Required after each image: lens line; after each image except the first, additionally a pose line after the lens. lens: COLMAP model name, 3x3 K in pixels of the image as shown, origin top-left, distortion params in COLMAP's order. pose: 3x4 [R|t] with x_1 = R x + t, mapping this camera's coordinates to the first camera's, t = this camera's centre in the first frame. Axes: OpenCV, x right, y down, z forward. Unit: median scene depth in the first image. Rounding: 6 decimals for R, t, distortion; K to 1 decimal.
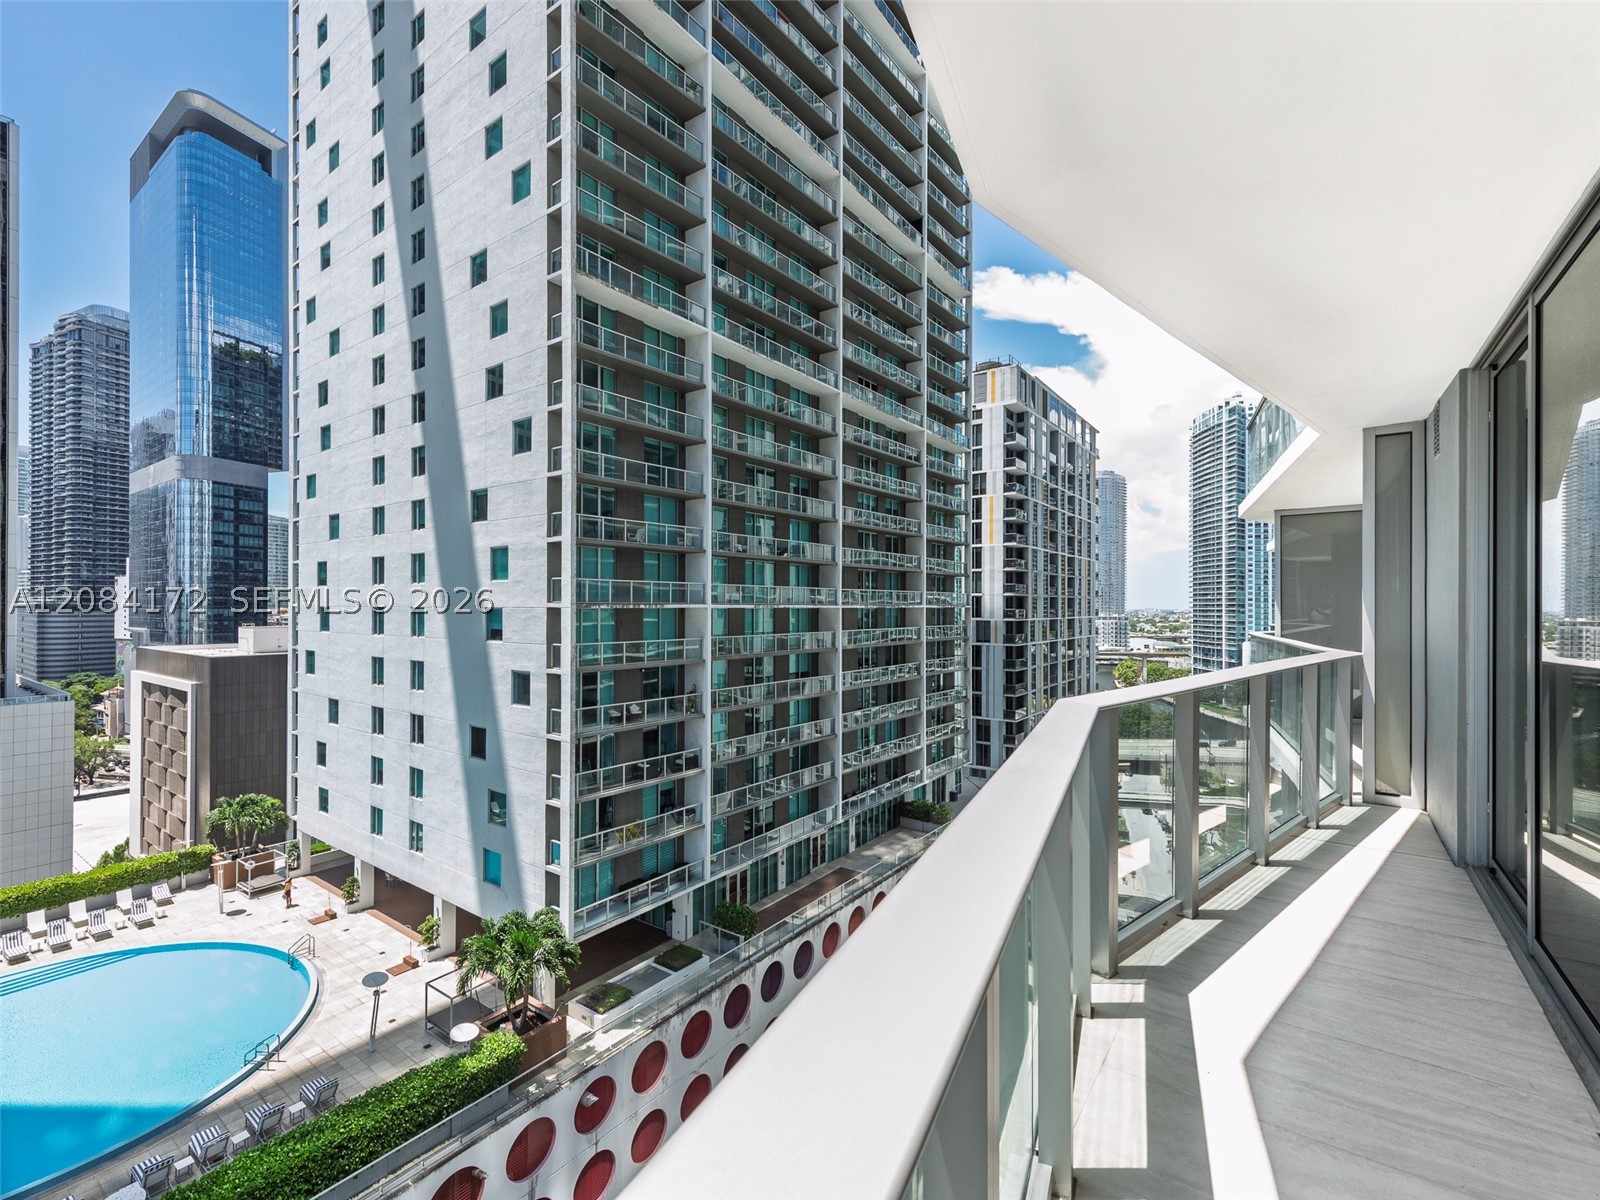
lens RADIAL K [[696.4, 0, 766.5], [0, 696.4, 630.8], [0, 0, 1]] dist [0.021020, -0.006056]
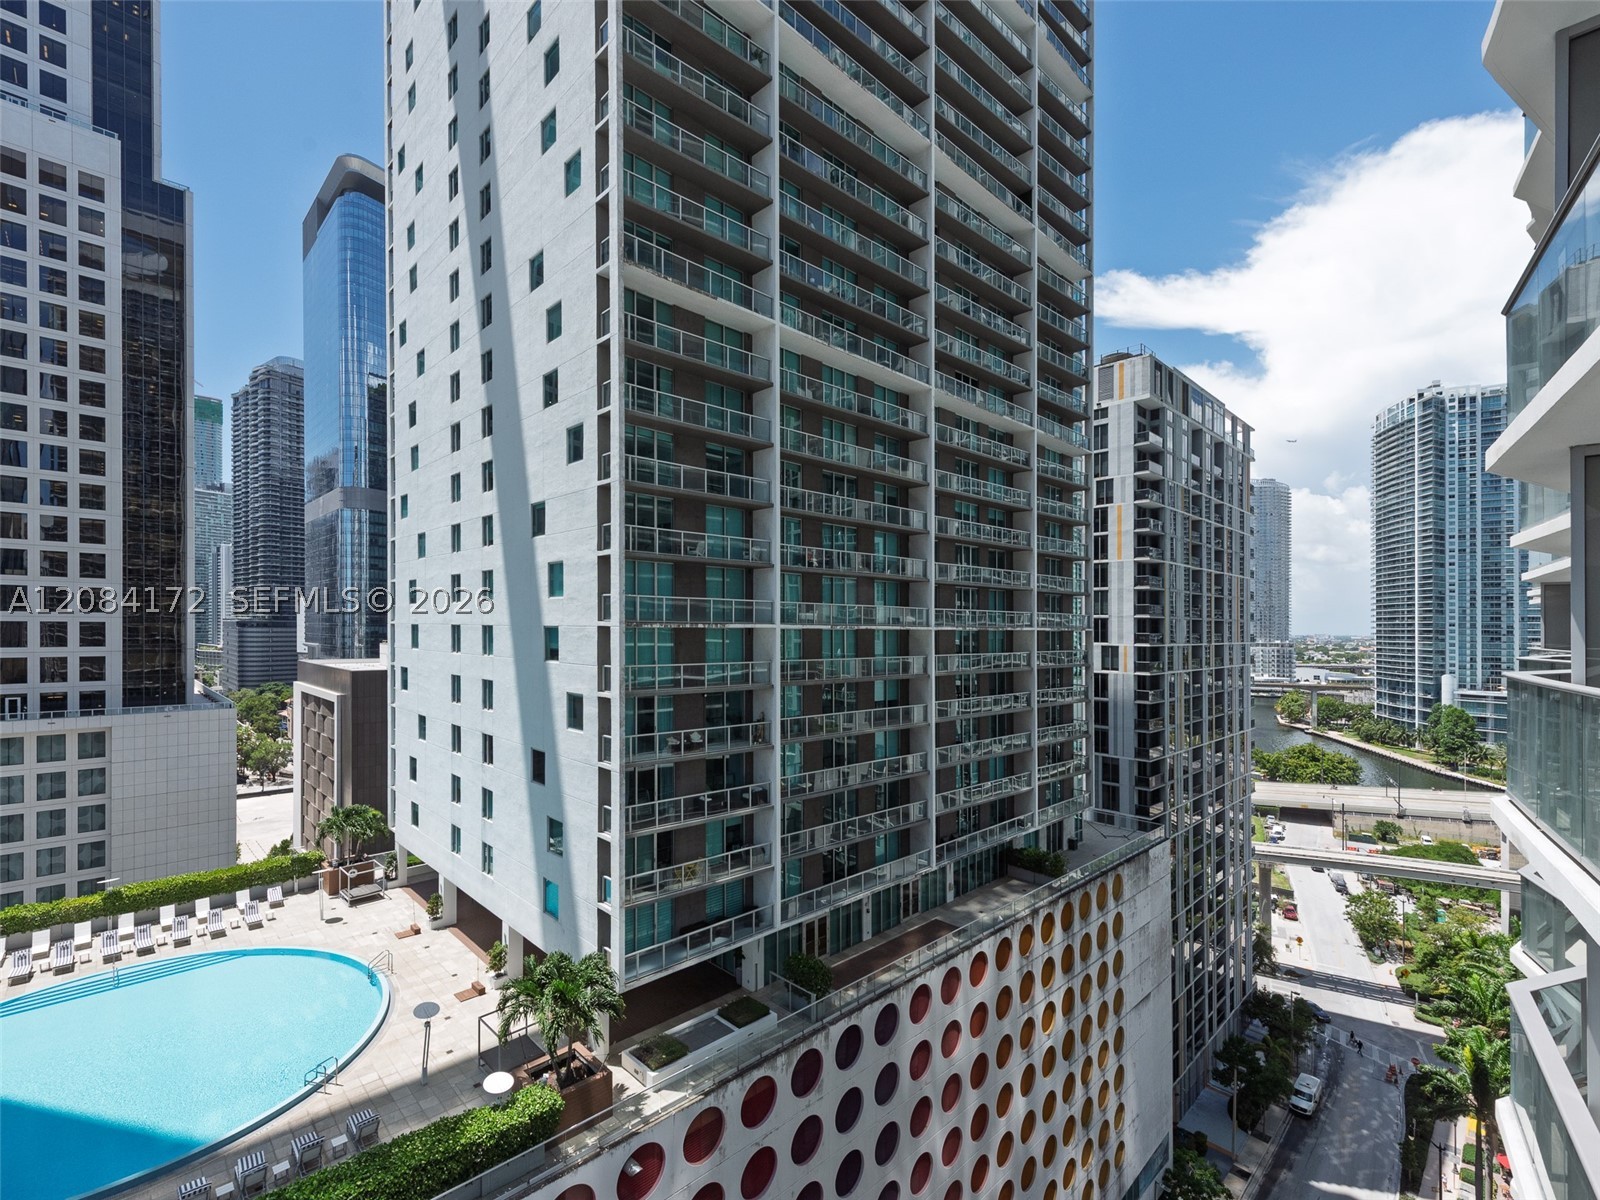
lens RADIAL K [[696.4, 0, 776.1], [0, 696.4, 637.7], [0, 0, 1]] dist [0.021020, -0.006056]
pose [[0.987429, 0.010466, -0.157714, 0.047746], [-0.013794, 0.999704, -0.020023, -0.001850], [0.157458, 0.021947, 0.987282, 0.083917]]
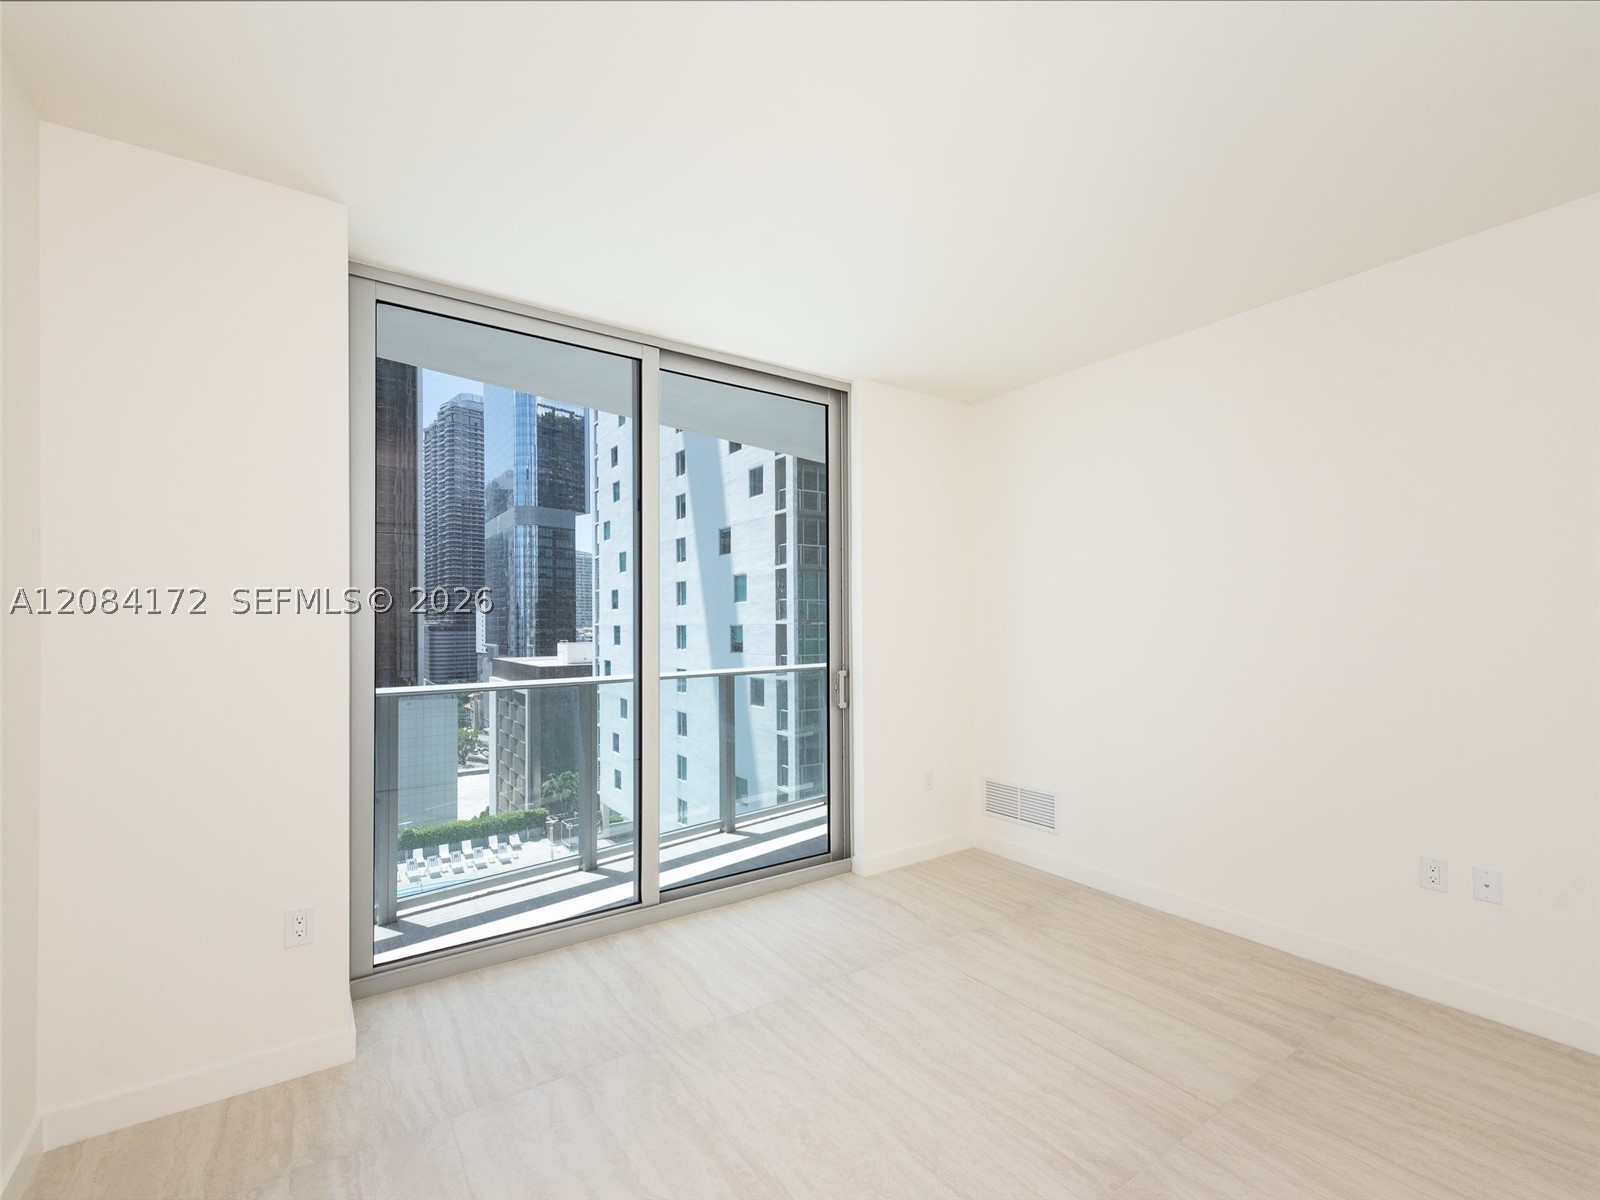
lens RADIAL K [[696.4, 0, 772.8], [0, 696.4, 667.7], [0, 0, 1]] dist [0.021020, -0.006056]
pose [[0.941992, 0.007180, -0.335560, 0.057249], [0.003519, 0.999505, 0.031264, 0.002426], [0.335618, -0.030632, 0.941500, -0.089804]]
